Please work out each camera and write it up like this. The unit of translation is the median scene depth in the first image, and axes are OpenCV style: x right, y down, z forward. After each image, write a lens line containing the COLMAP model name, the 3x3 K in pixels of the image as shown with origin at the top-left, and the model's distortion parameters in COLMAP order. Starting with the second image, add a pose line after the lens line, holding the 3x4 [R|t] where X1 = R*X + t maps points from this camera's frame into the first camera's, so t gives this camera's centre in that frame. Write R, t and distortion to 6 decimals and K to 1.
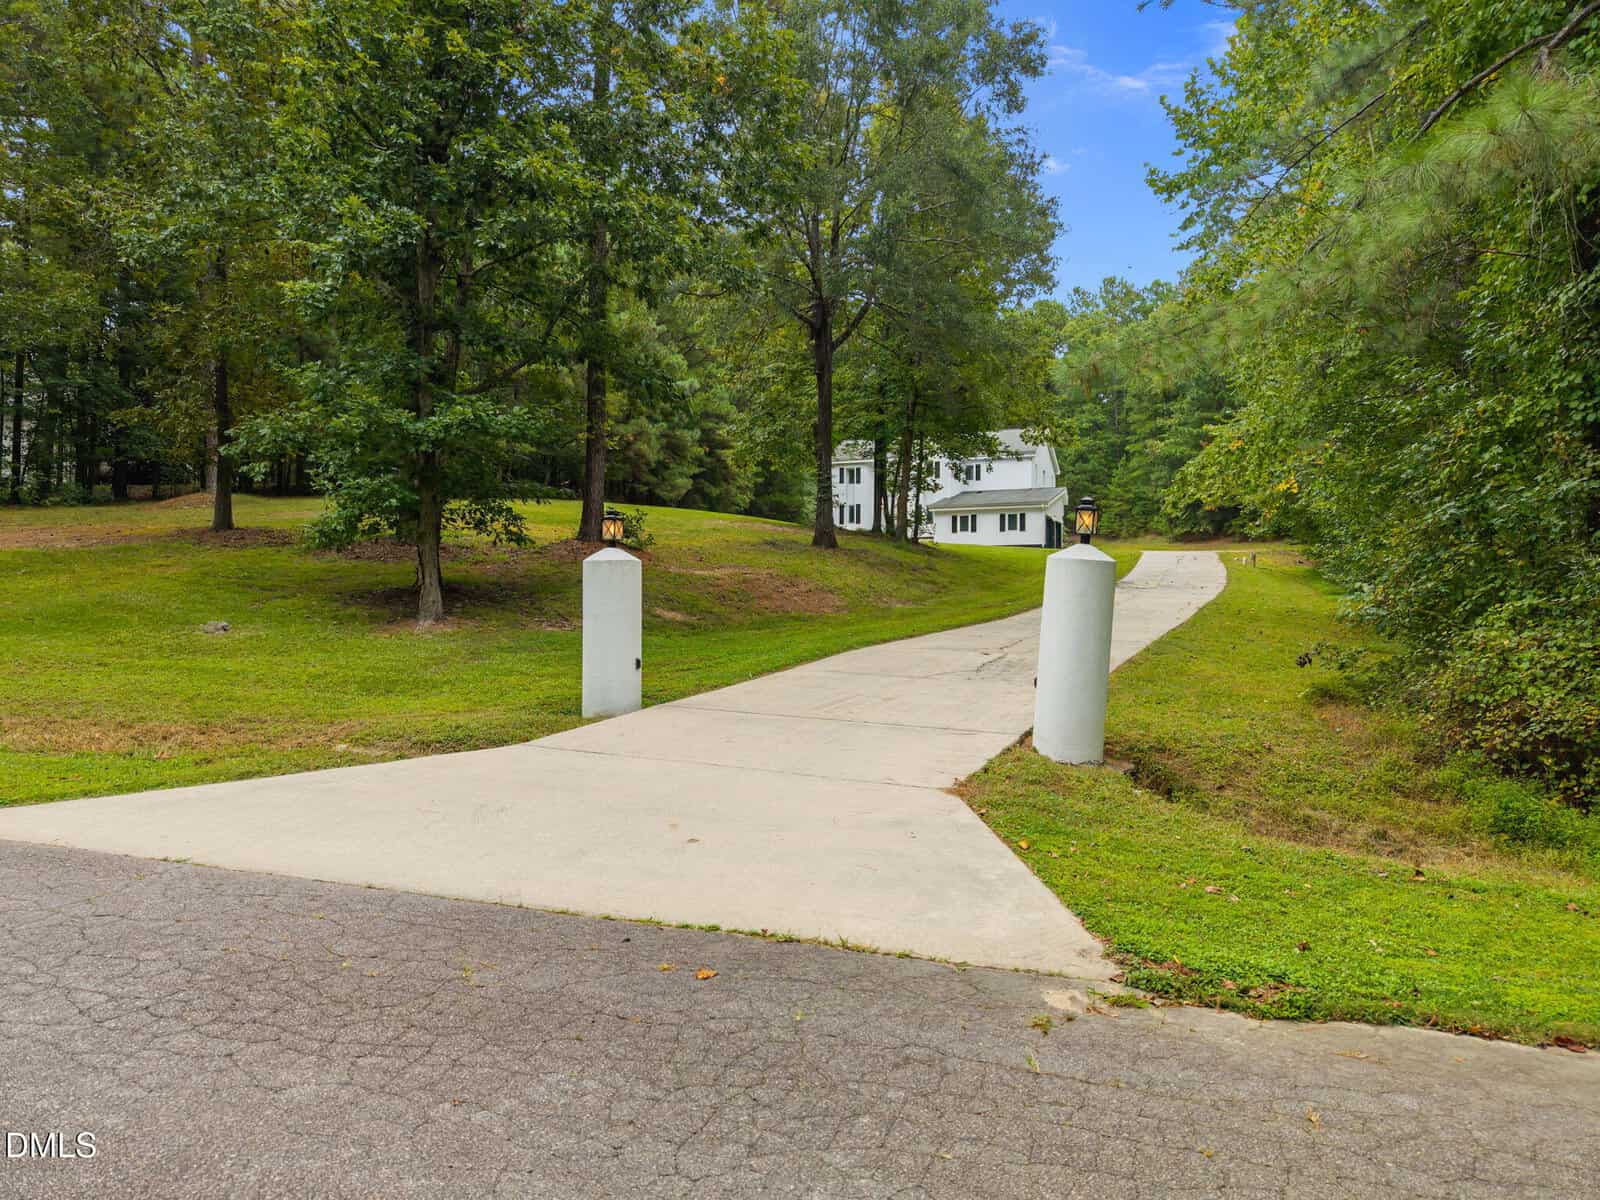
lens RADIAL K [[1087.8, 0, 803.8], [0, 1087.8, 604.0], [0, 0, 1]] dist [0.023413, -0.015759]
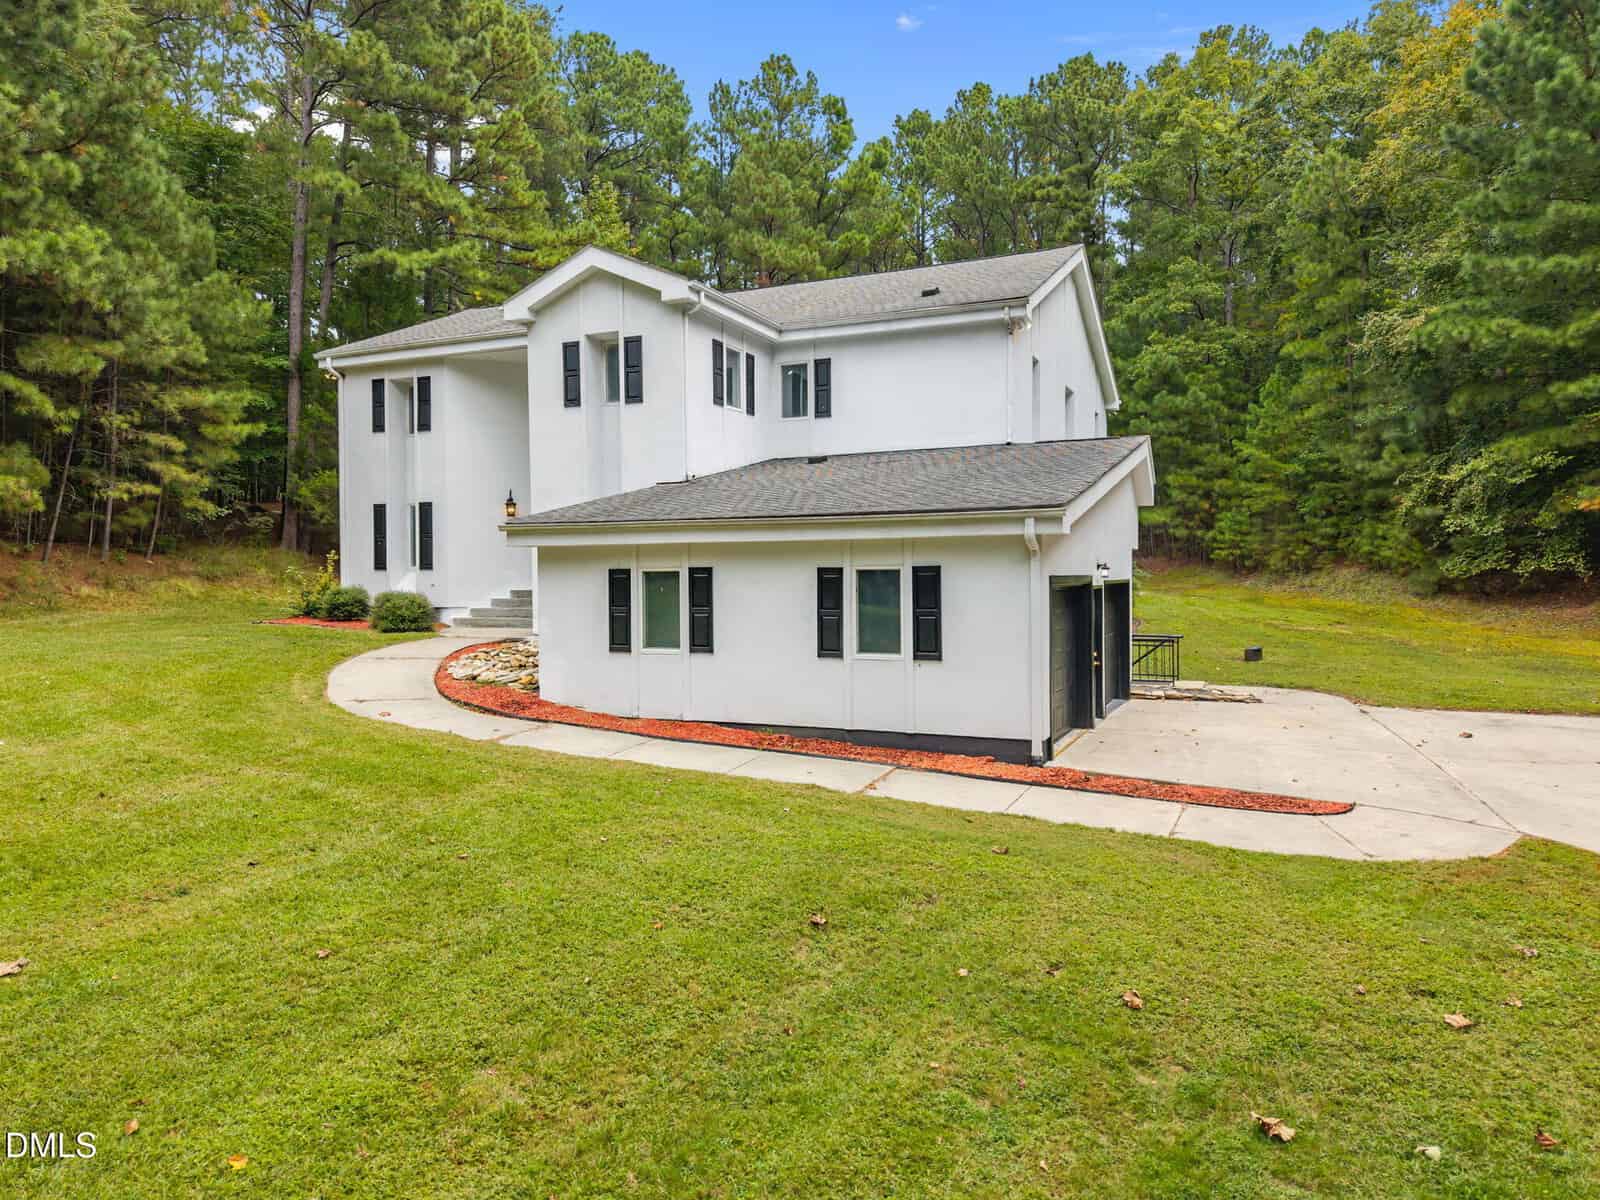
lens RADIAL K [[1087.8, 0, 801.2], [0, 1087.8, 593.8], [0, 0, 1]] dist [0.023413, -0.015759]
pose [[0.998969, 0.000792, -0.045394, 0.163543], [-0.000072, 0.999874, 0.015875, -0.071430], [0.045401, -0.015855, 0.998843, 0.707219]]
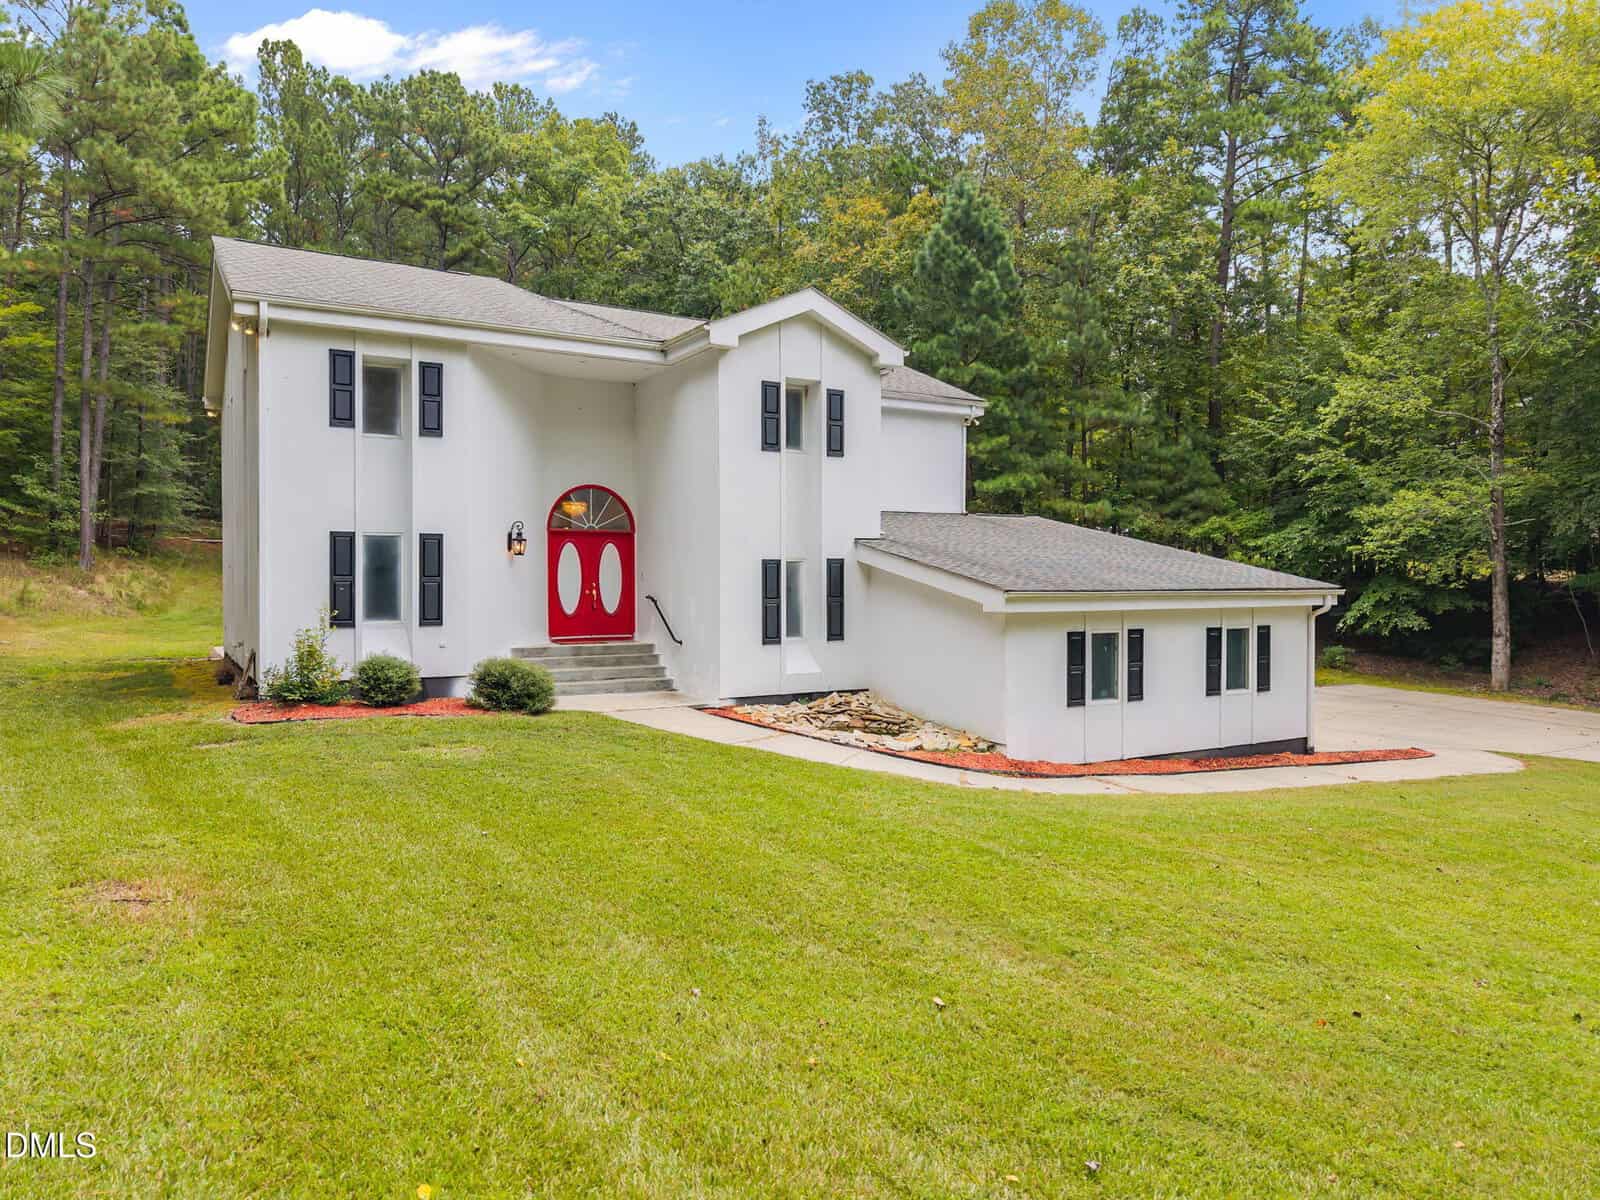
lens RADIAL K [[1087.8, 0, 803.4], [0, 1087.8, 588.6], [0, 0, 1]] dist [0.023413, -0.015759]
pose [[0.610608, -0.001204, 0.791932, -0.075196], [-0.004869, 0.999974, 0.005275, -0.081978], [-0.791918, -0.007077, 0.610587, 0.806154]]
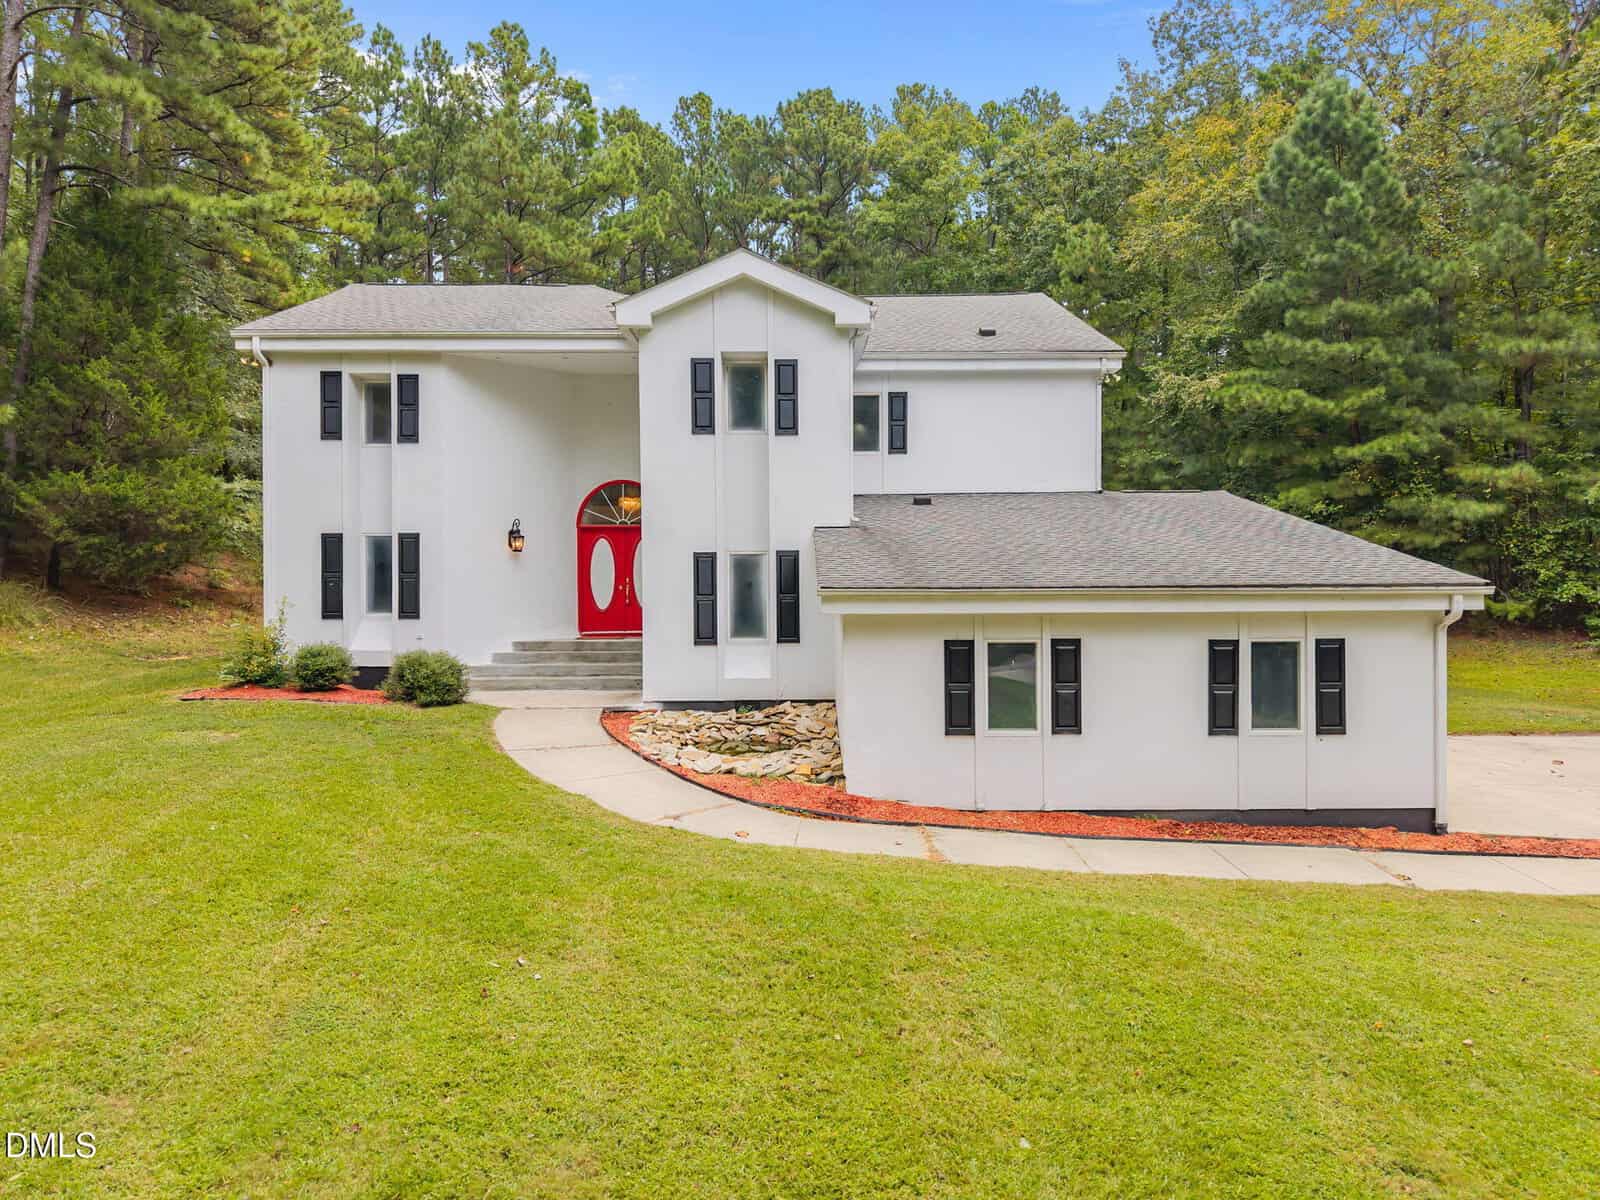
lens RADIAL K [[1087.8, 0, 803.1], [0, 1087.8, 575.5], [0, 0, 1]] dist [0.023413, -0.015759]
pose [[0.926173, -0.000076, 0.377098, 0.039962], [-0.000658, 0.999998, 0.001817, -0.082802], [-0.377098, -0.001931, 0.926171, 0.750072]]
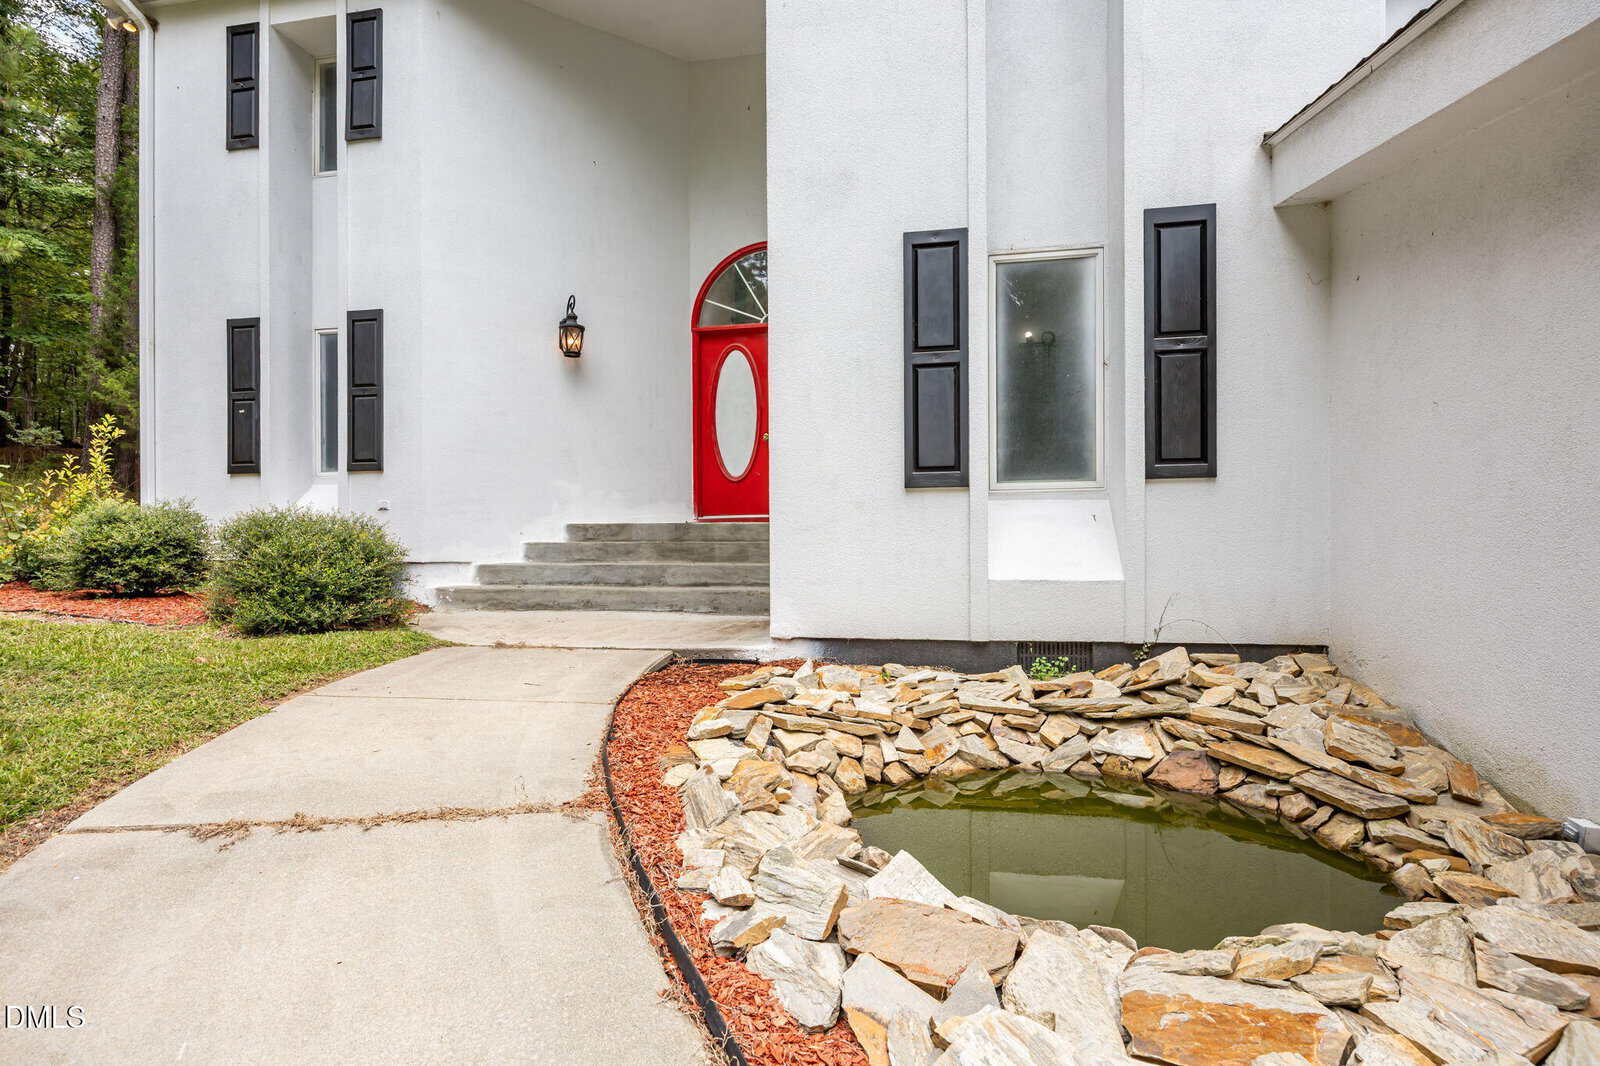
lens RADIAL K [[826.9, 0, 792.8], [0, 826.9, 550.5], [0, 0, 1]] dist [-0.003689, 0.002256]
pose [[0.985912, 0.002873, 0.167240, 0.081743], [-0.003079, 0.999995, 0.000975, -0.064663], [-0.167236, -0.001476, 0.985916, 0.895183]]
